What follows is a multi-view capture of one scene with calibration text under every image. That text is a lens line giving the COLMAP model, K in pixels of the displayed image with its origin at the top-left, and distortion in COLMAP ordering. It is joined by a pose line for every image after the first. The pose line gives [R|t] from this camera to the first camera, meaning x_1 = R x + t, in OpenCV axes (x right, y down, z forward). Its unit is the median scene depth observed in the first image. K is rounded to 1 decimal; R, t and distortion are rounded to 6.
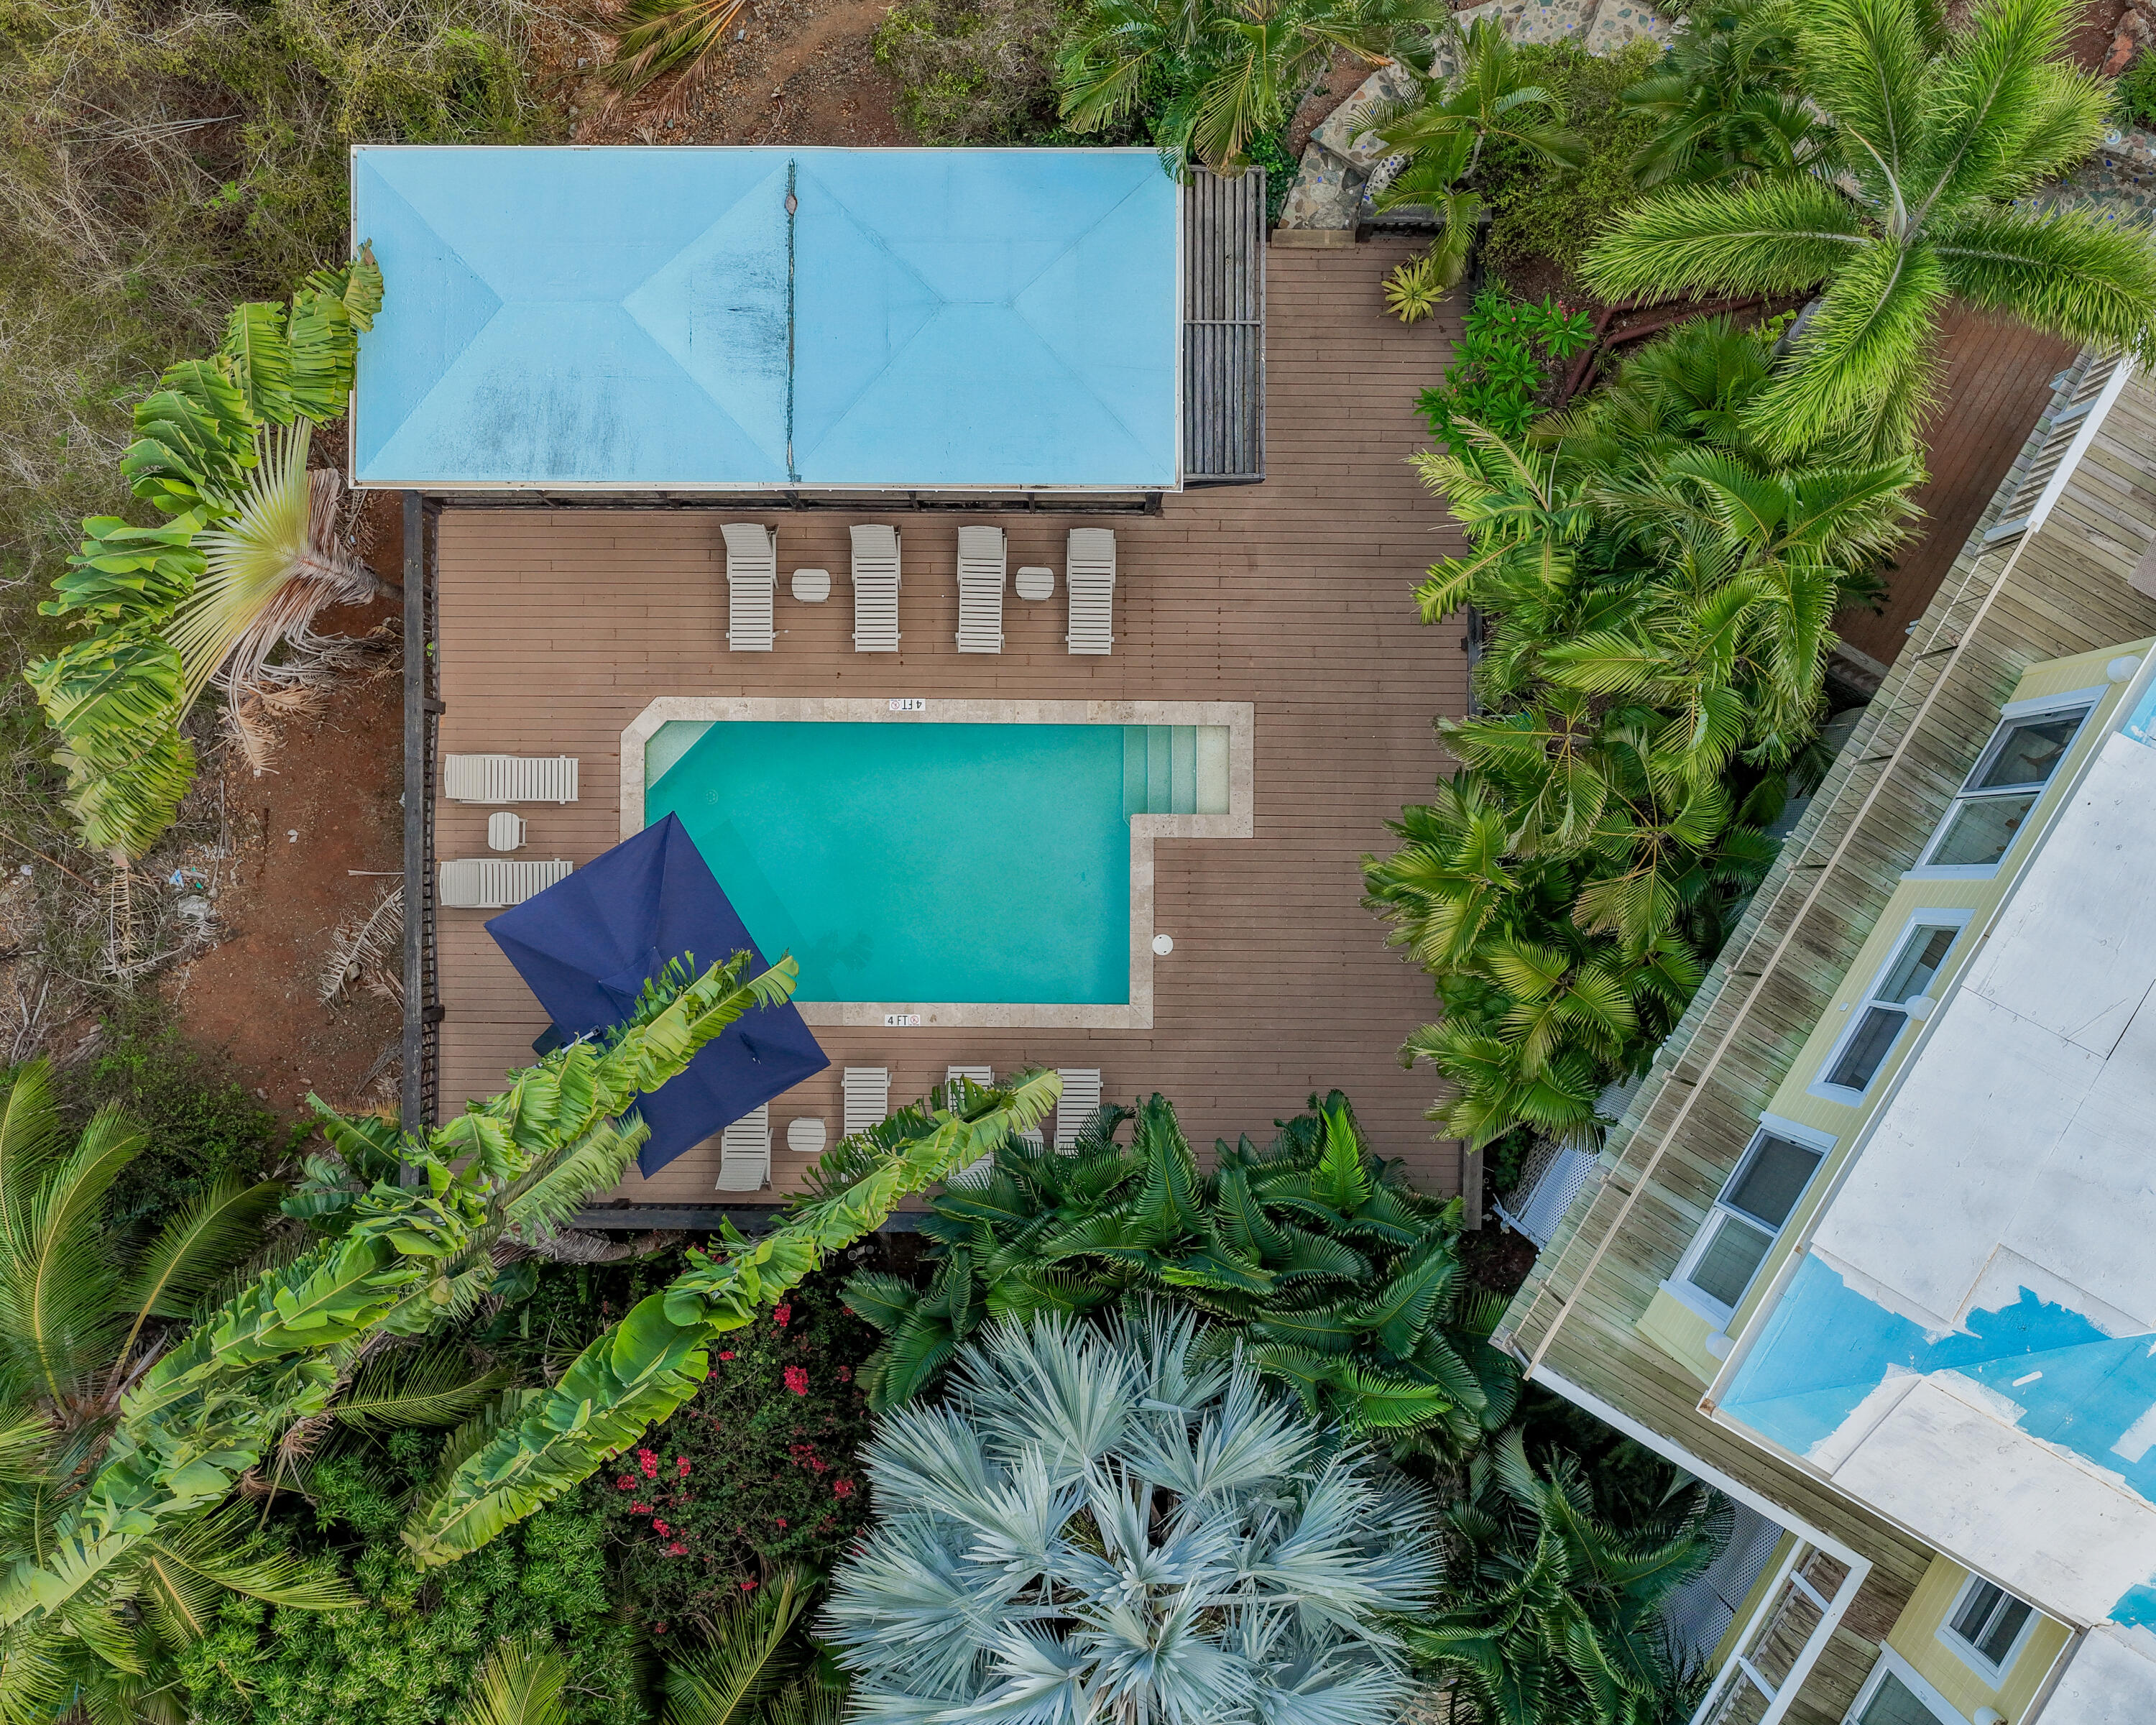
lens RADIAL K [[2147.8, 0, 1078.0], [0, 2147.8, 862.5], [0, 0, 1]] dist [-0.003652, -0.007180]
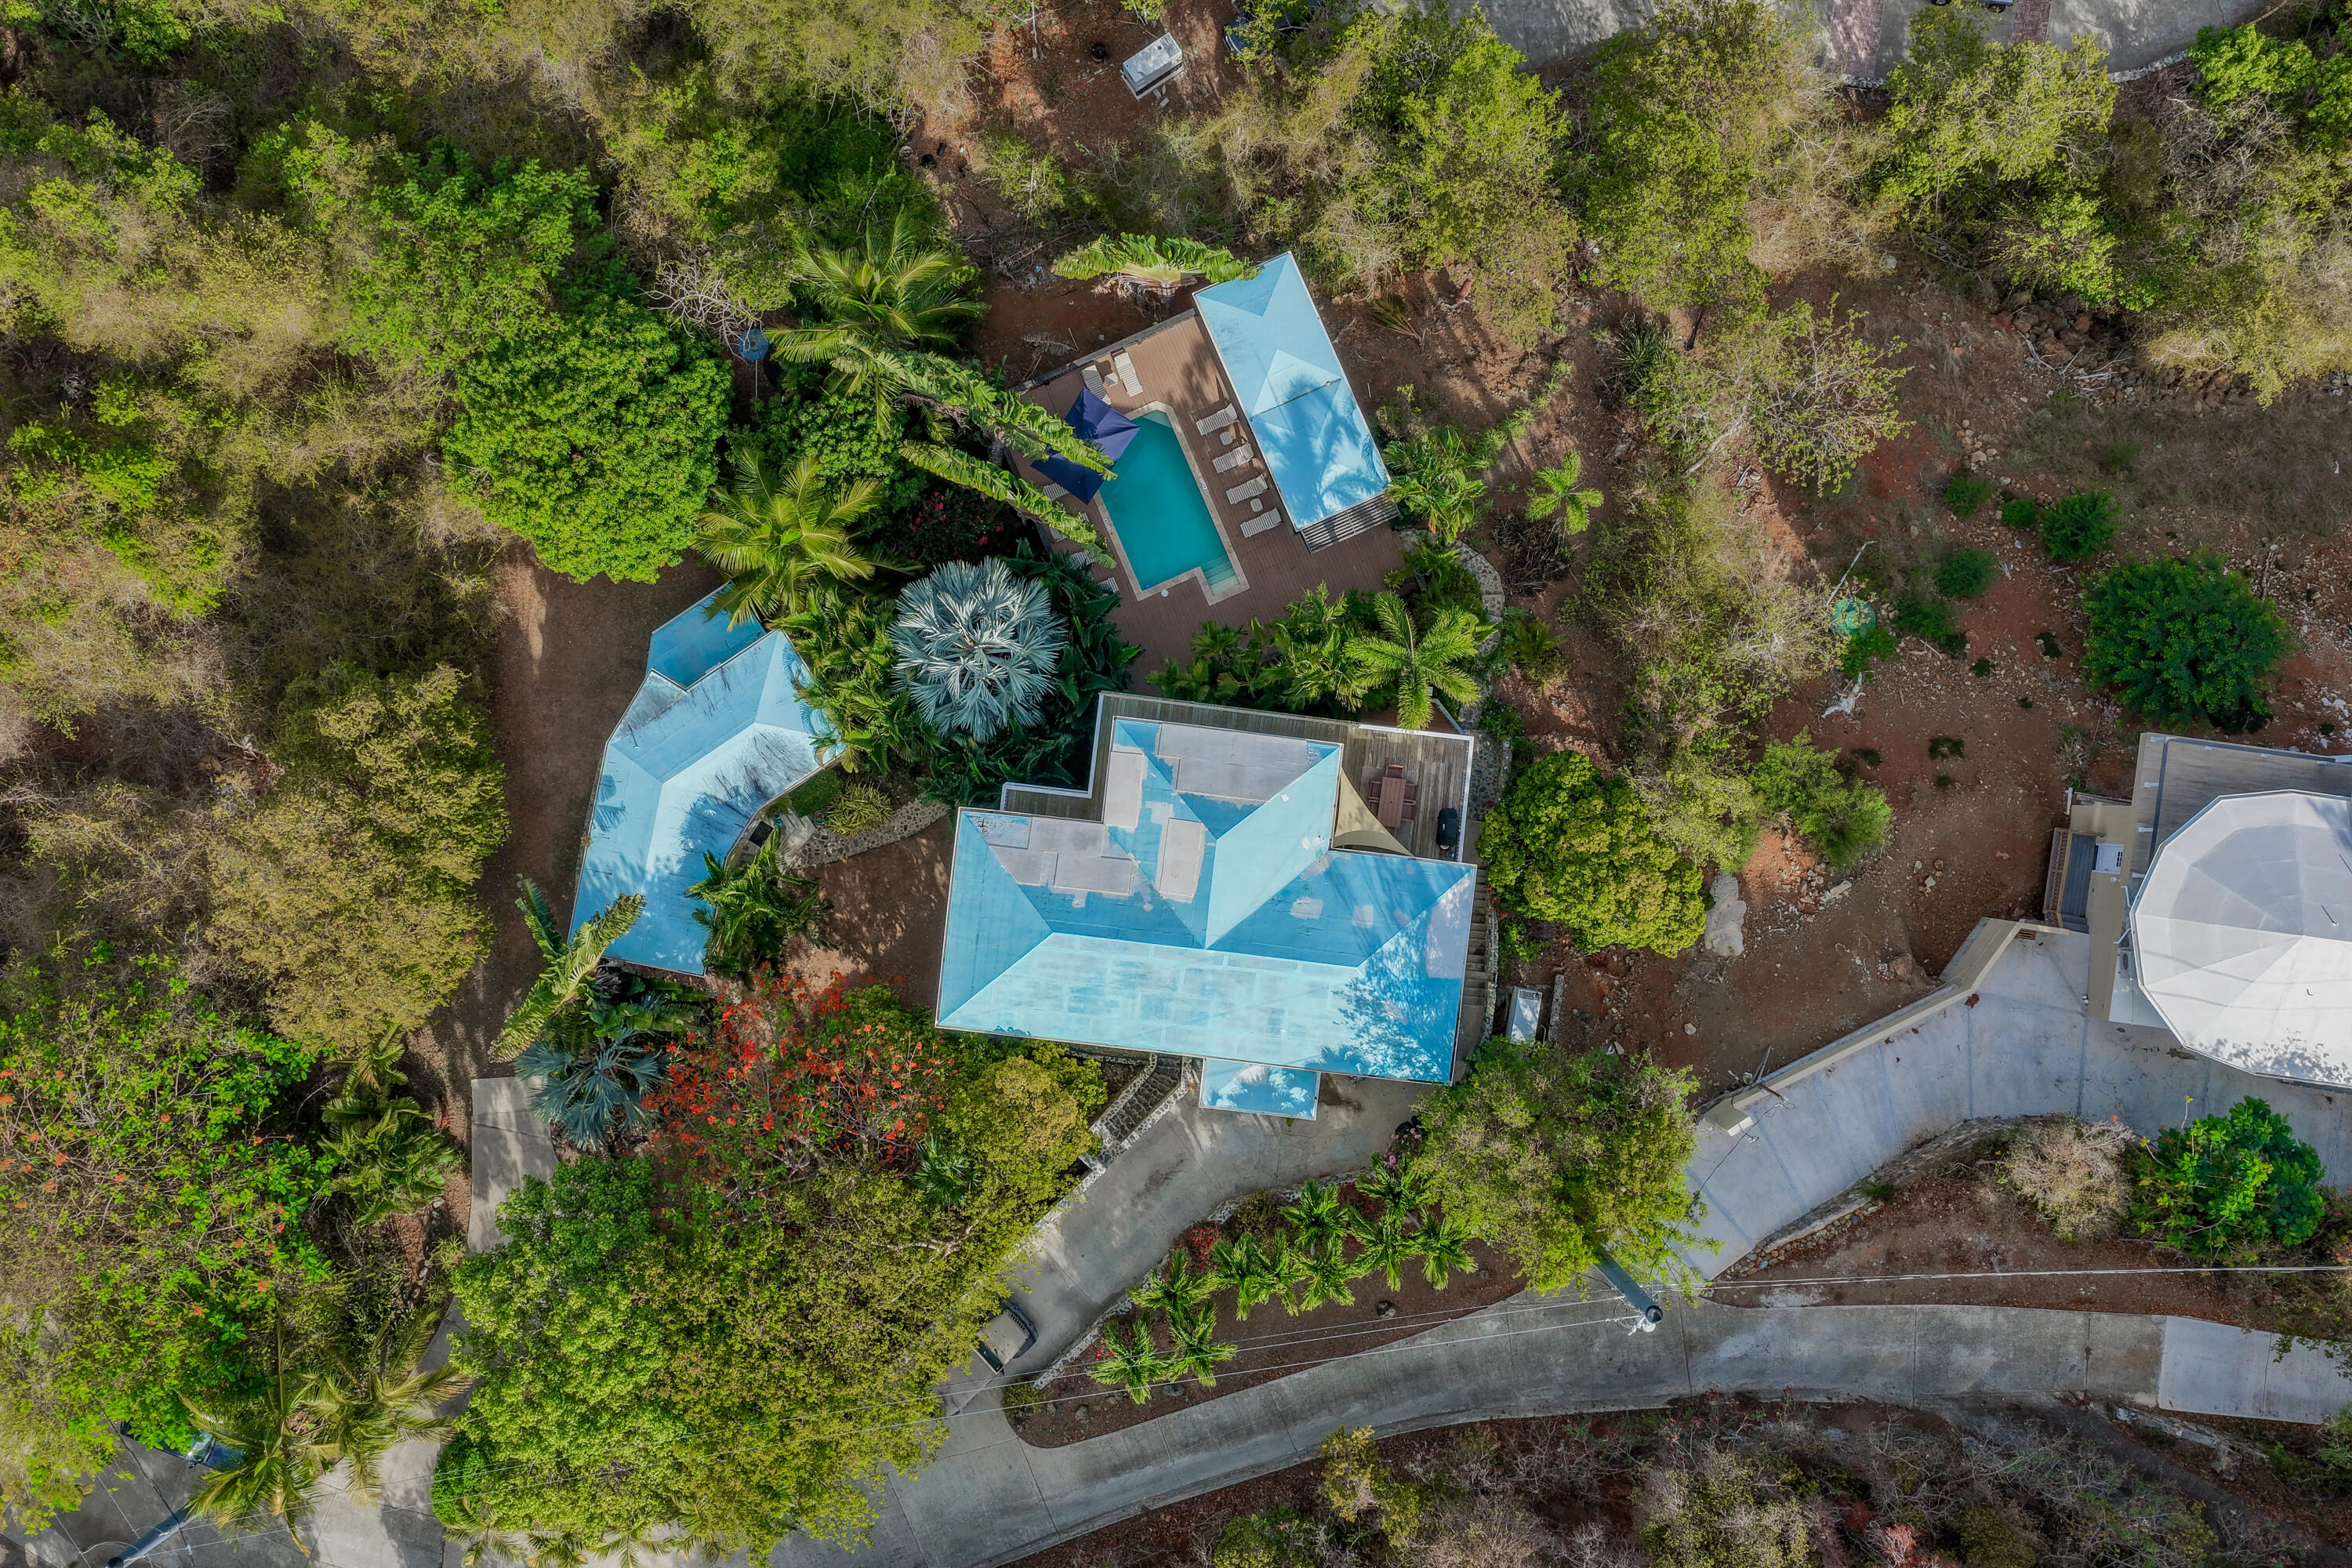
lens RADIAL K [[2218.5, 0, 1176.0], [0, 2218.5, 784.0], [0, 0, 1]] dist [0.003079, 0.000772]
pose [[0.405674, 0.913784, -0.020664, 0.375911], [-0.913899, 0.405882, 0.006961, 0.117583], [0.014748, 0.016061, 0.999762, -2.229775]]
